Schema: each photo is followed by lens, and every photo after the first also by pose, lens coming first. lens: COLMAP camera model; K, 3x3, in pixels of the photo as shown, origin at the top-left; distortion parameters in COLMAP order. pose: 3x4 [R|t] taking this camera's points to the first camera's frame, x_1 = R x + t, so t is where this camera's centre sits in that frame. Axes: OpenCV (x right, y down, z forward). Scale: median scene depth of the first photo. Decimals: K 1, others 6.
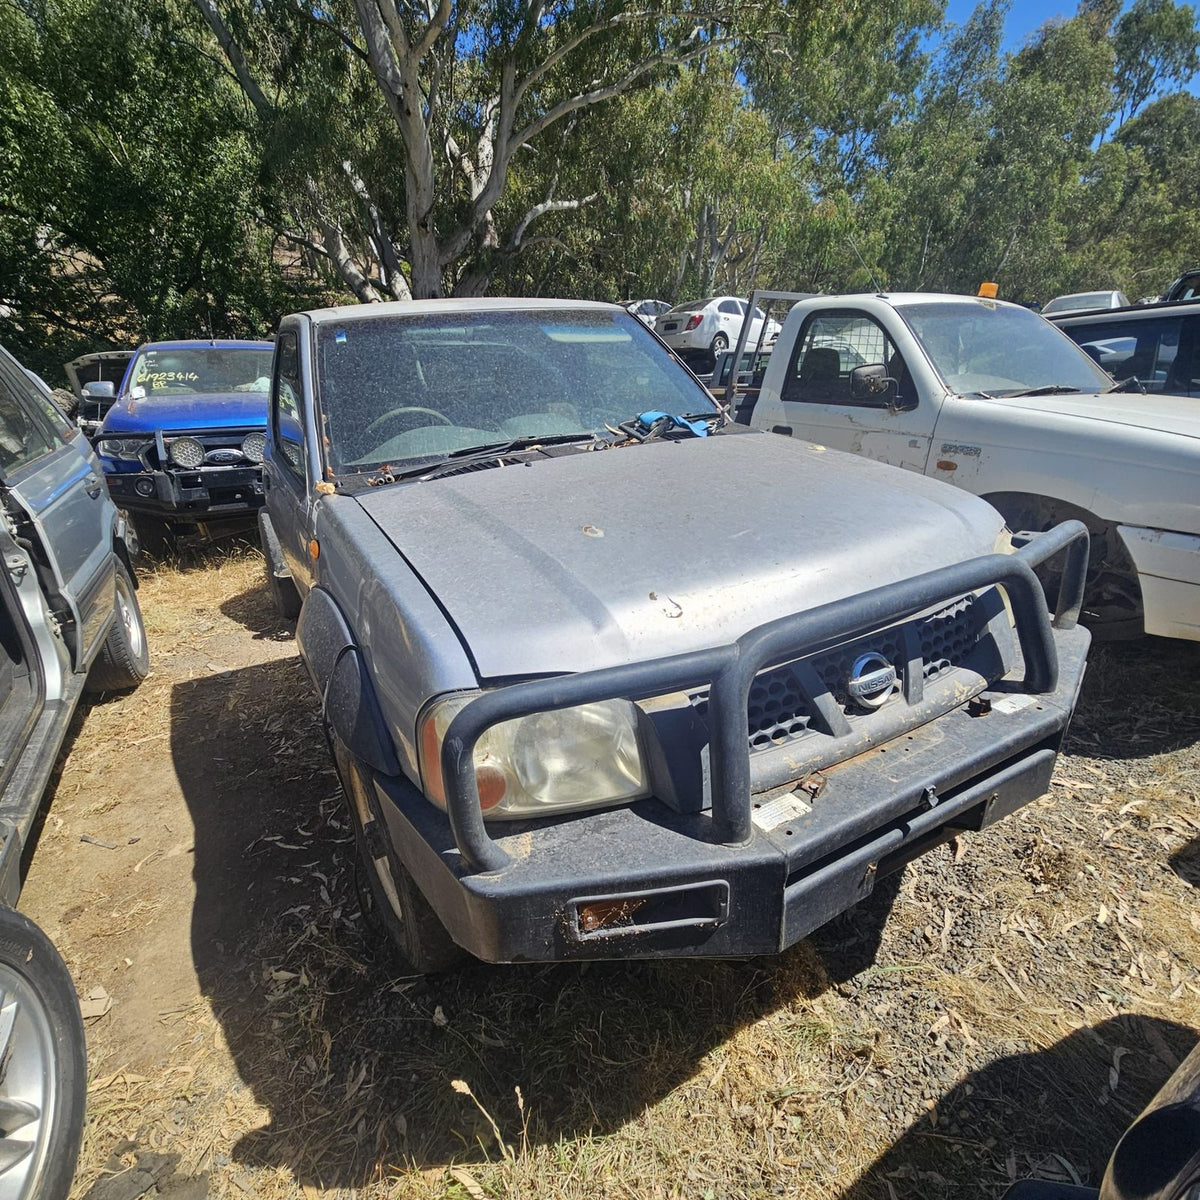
lens RADIAL K [[654.3, 0, 587.8], [0, 654.3, 603.7], [0, 0, 1]] dist [-0.003213, 0.000059]
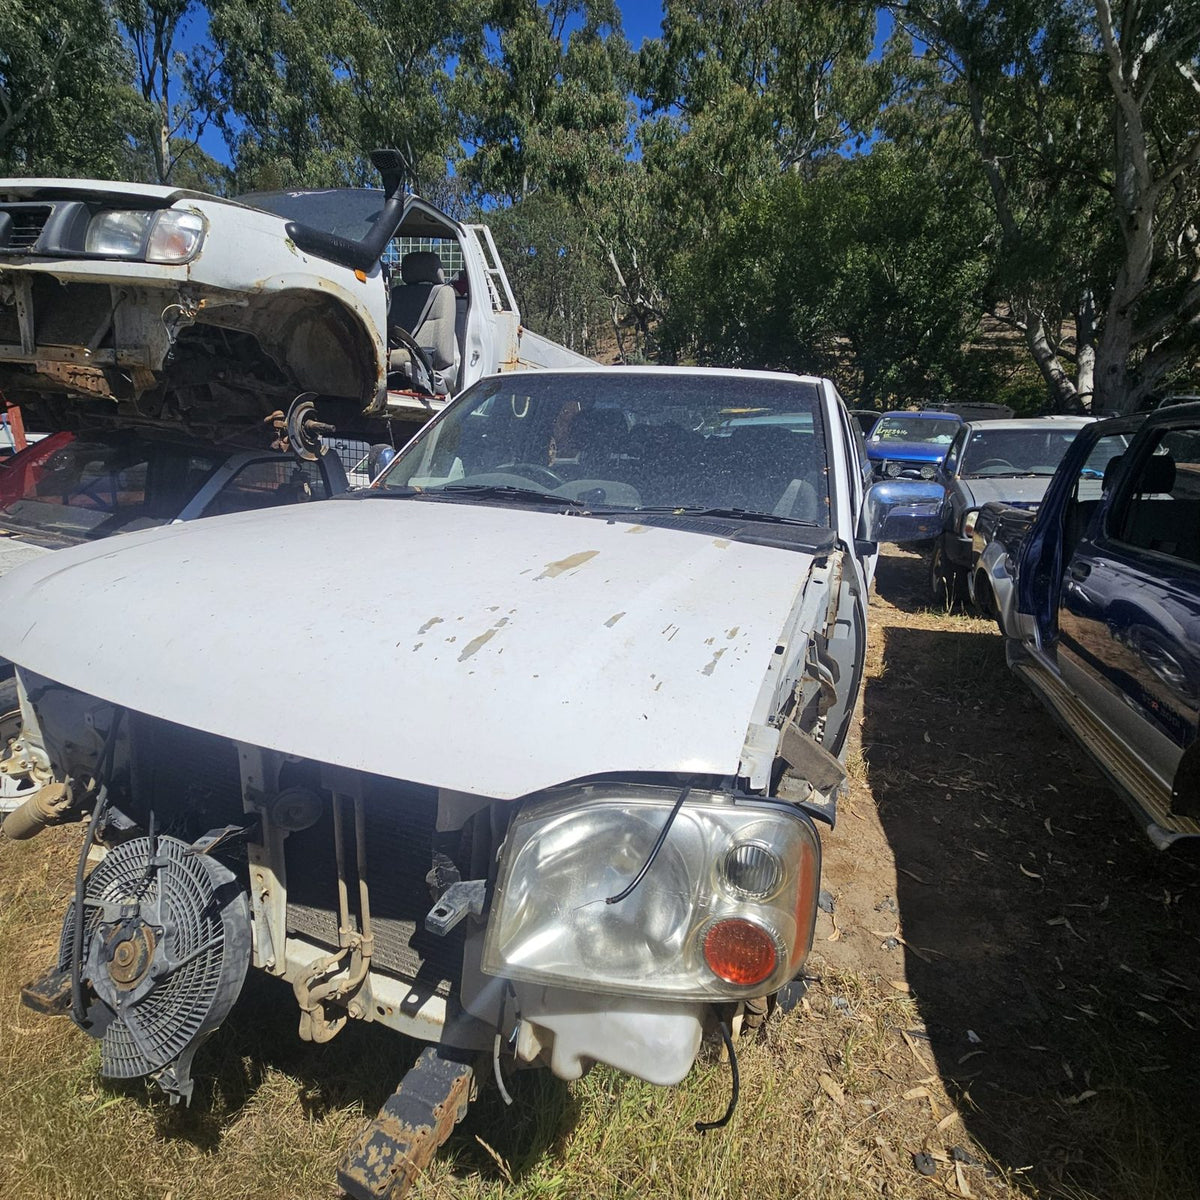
lens RADIAL K [[654.3, 0, 592.5], [0, 654.3, 601.8], [0, 0, 1]] dist [-0.003213, 0.000059]
pose [[0.618448, 0.269871, -0.738032, 0.361633], [-0.311461, 0.946442, 0.085085, 0.233946], [0.721466, 0.177247, 0.669380, -0.821117]]
